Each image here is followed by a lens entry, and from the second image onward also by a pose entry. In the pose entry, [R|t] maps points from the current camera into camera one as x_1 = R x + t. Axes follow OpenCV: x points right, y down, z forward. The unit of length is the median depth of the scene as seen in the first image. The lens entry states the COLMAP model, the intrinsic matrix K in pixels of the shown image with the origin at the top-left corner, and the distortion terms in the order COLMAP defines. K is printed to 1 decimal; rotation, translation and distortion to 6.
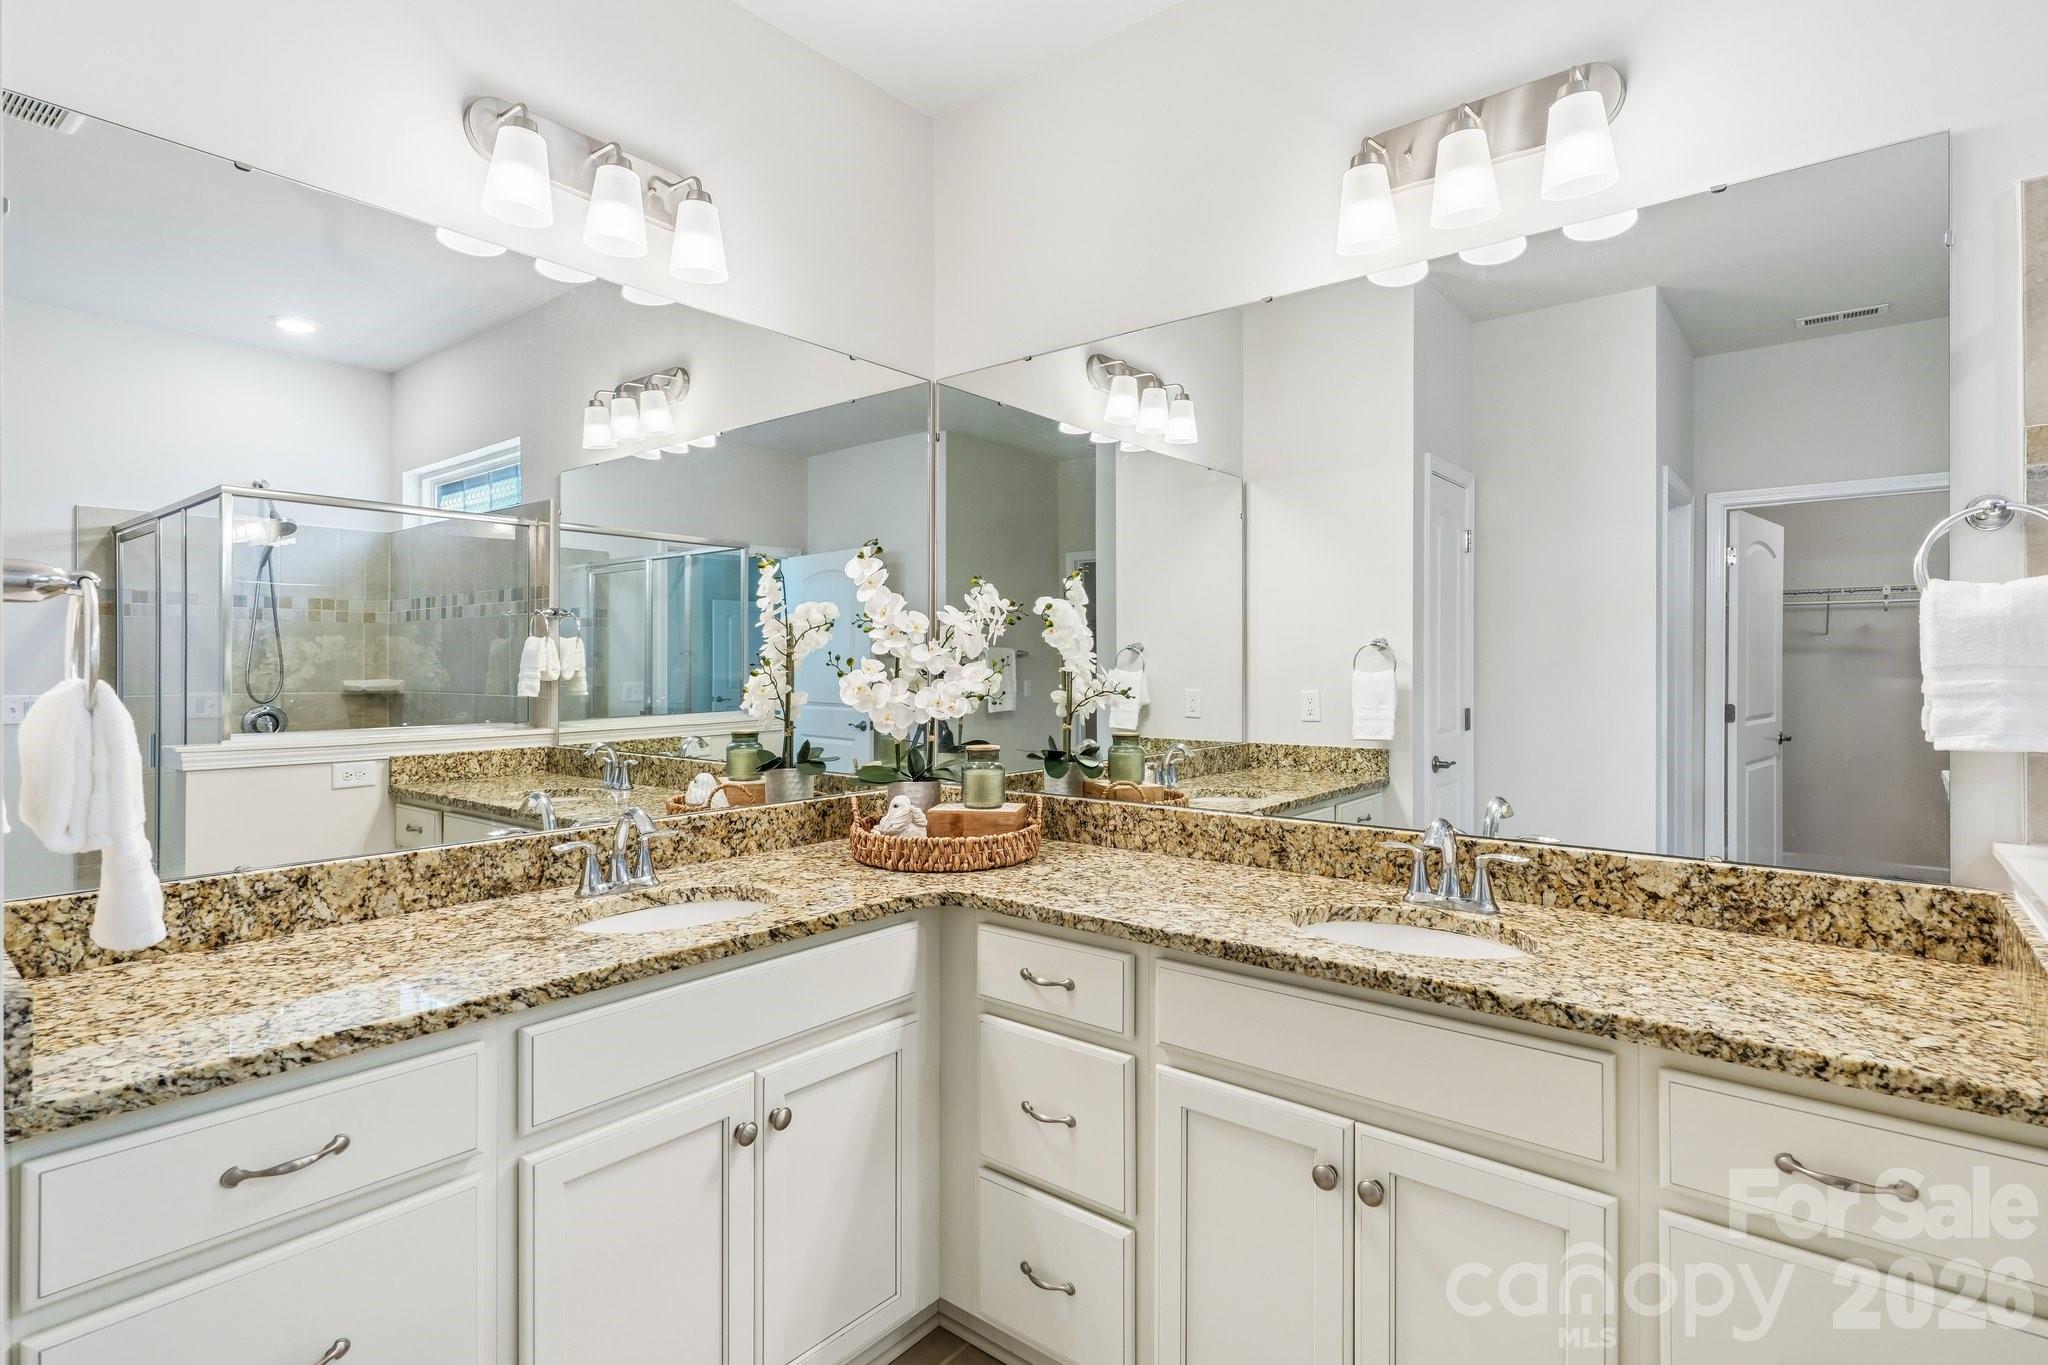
lens RADIAL K [[1021.2, 0, 1026.8], [0, 1021.2, 663.7], [0, 0, 1]] dist [0.001724, 0.003280]
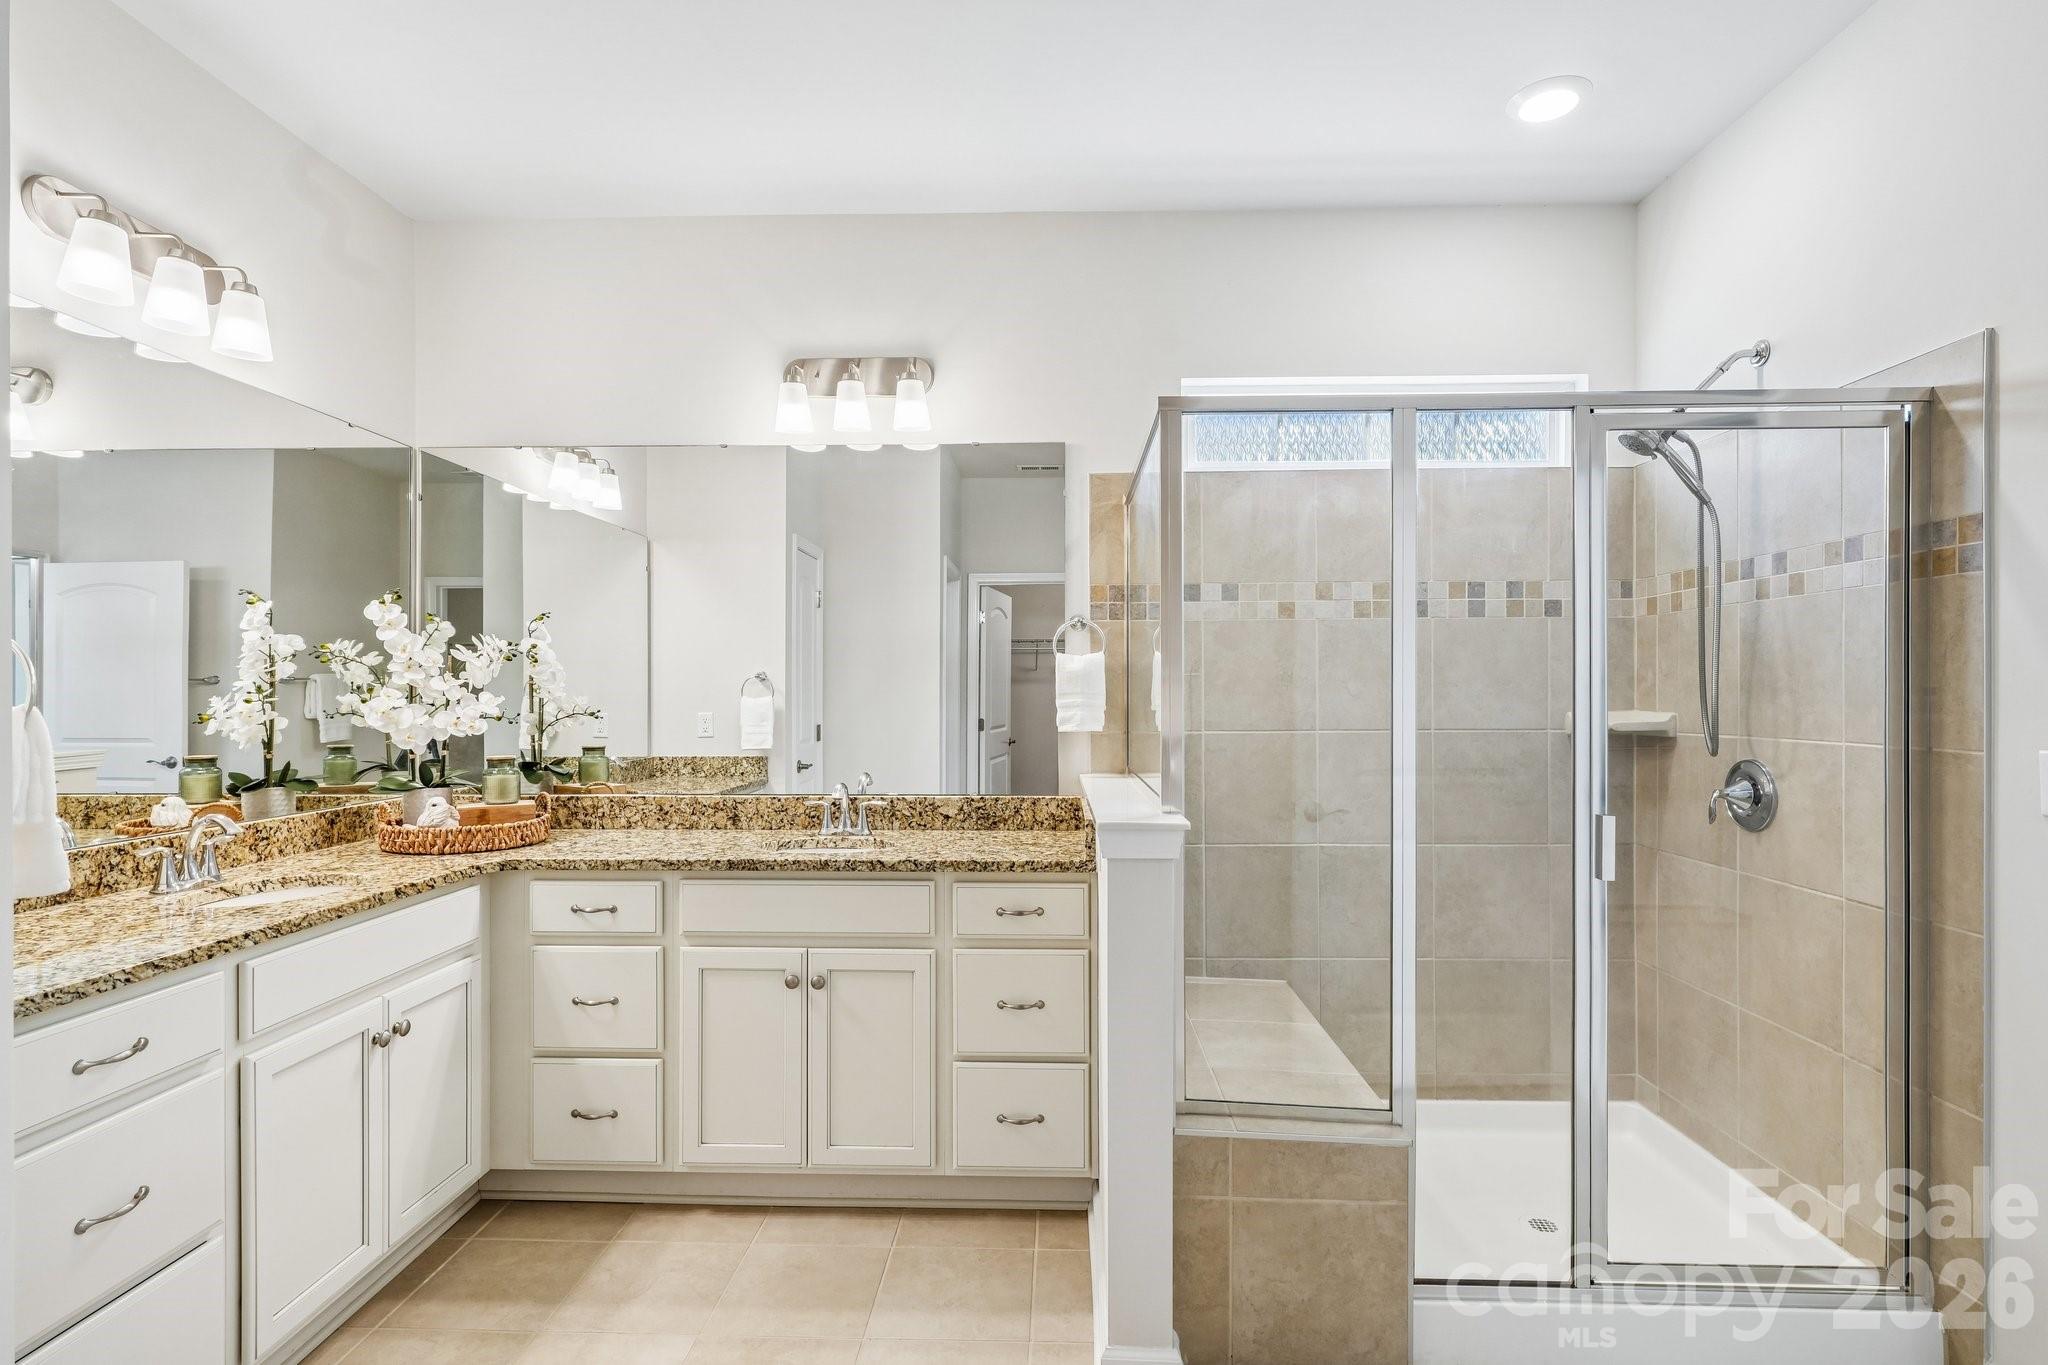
lens RADIAL K [[1021.2, 0, 1035.3], [0, 1021.2, 691.2], [0, 0, 1]] dist [0.001724, 0.003280]
pose [[0.793073, 0.000579, 0.609126, -0.347373], [-0.001554, 0.999998, 0.001072, -0.003972], [-0.609124, -0.001797, 0.793073, -0.507385]]
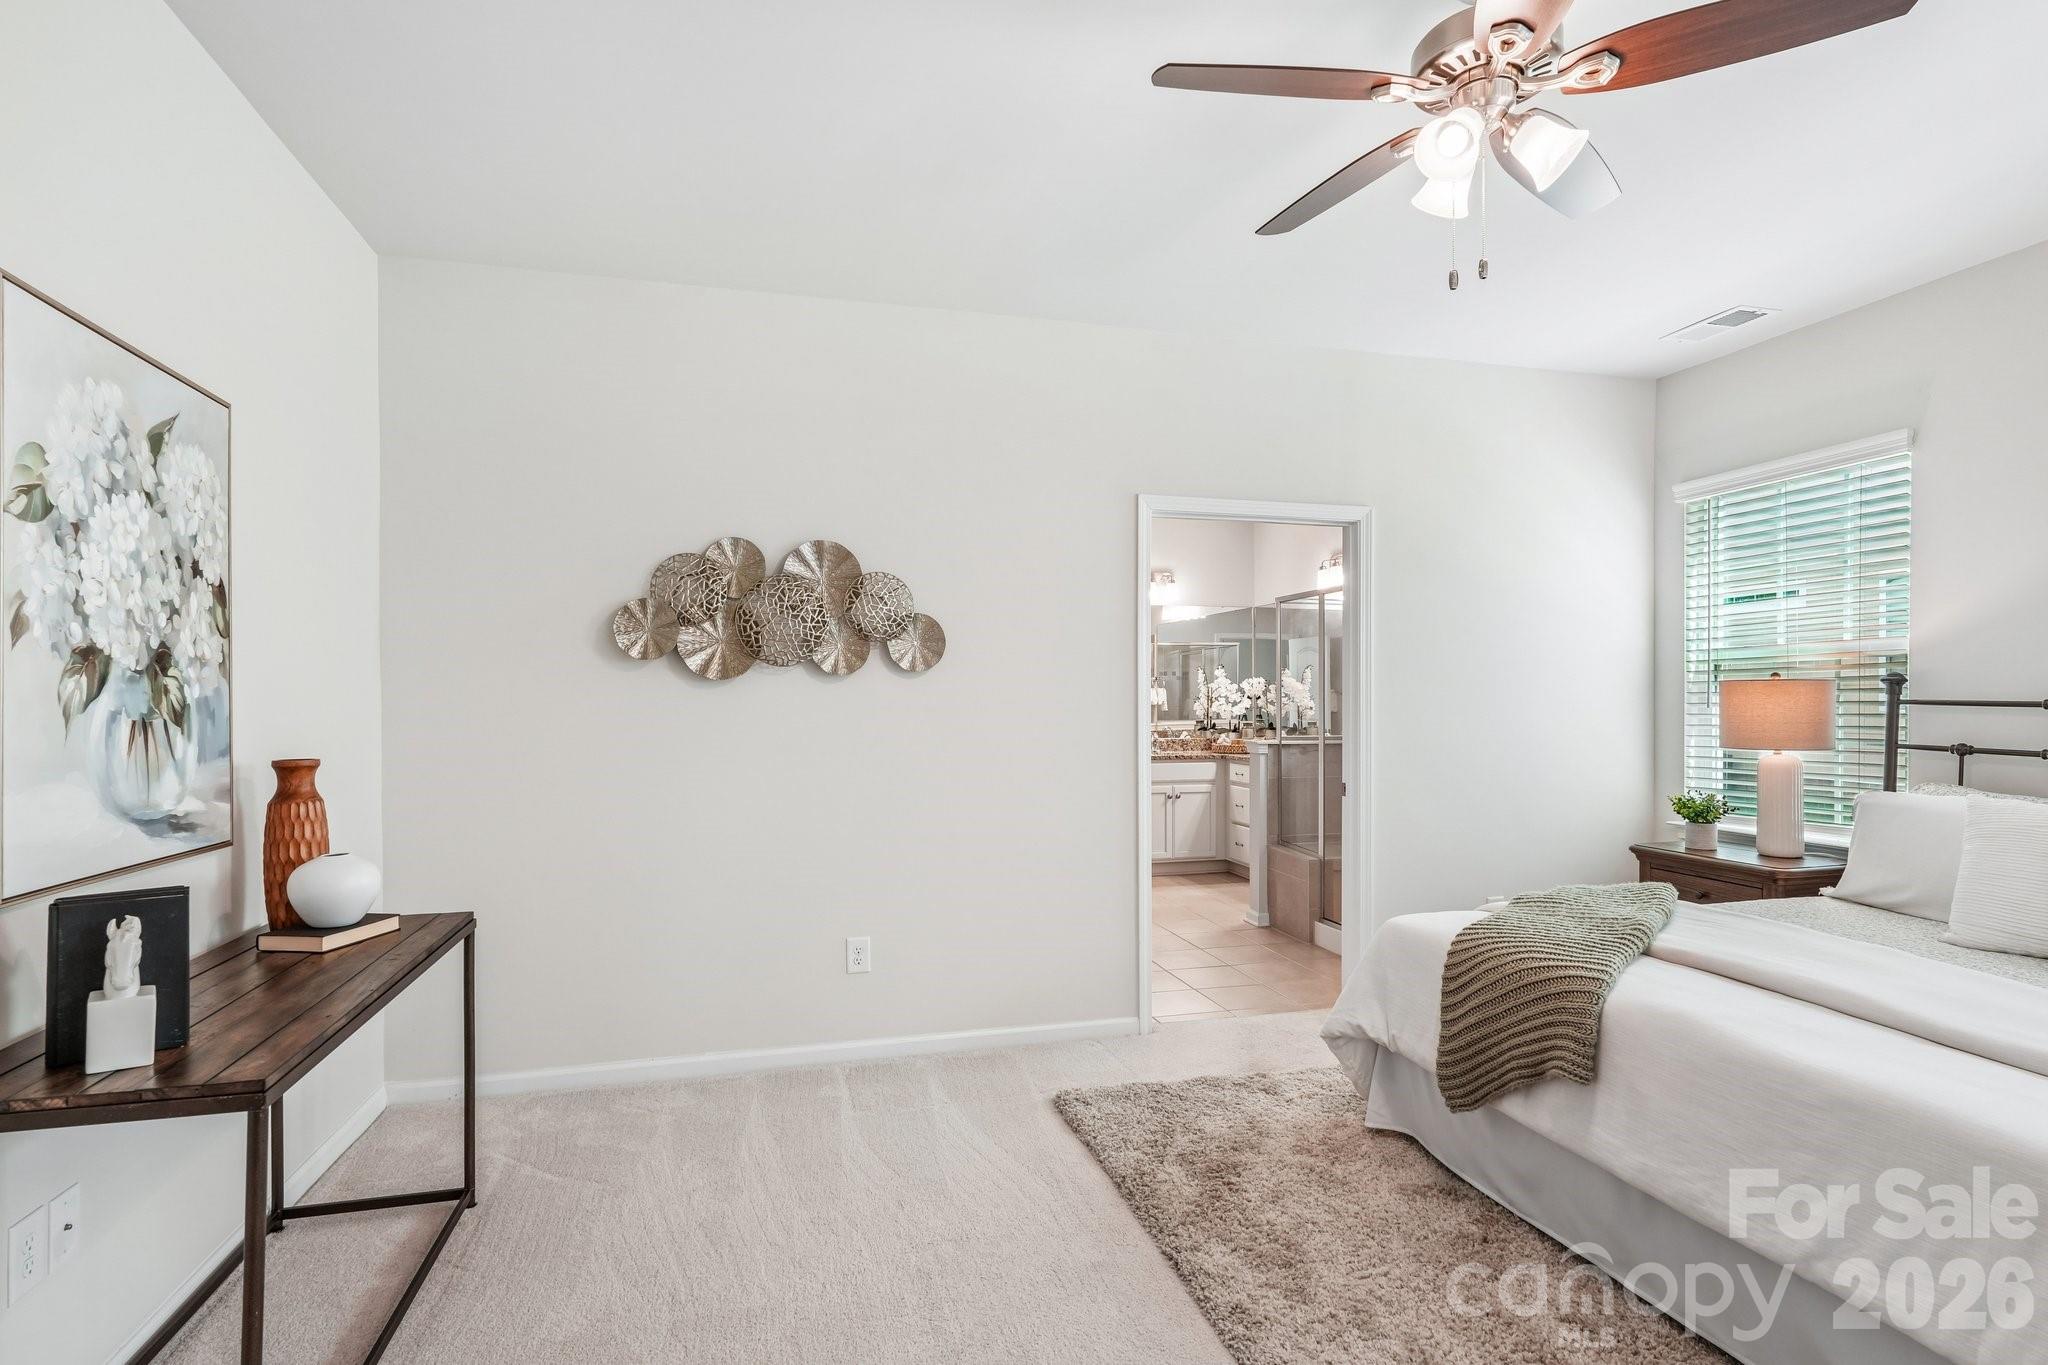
lens RADIAL K [[1021.2, 0, 1031.2], [0, 1021.2, 697.1], [0, 0, 1]] dist [0.001724, 0.003280]
pose [[0.816906, -0.001812, -0.576769, 1.651857], [0.003380, 0.999993, 0.001646, -0.016828], [0.576762, -0.003295, 0.816906, -2.776430]]
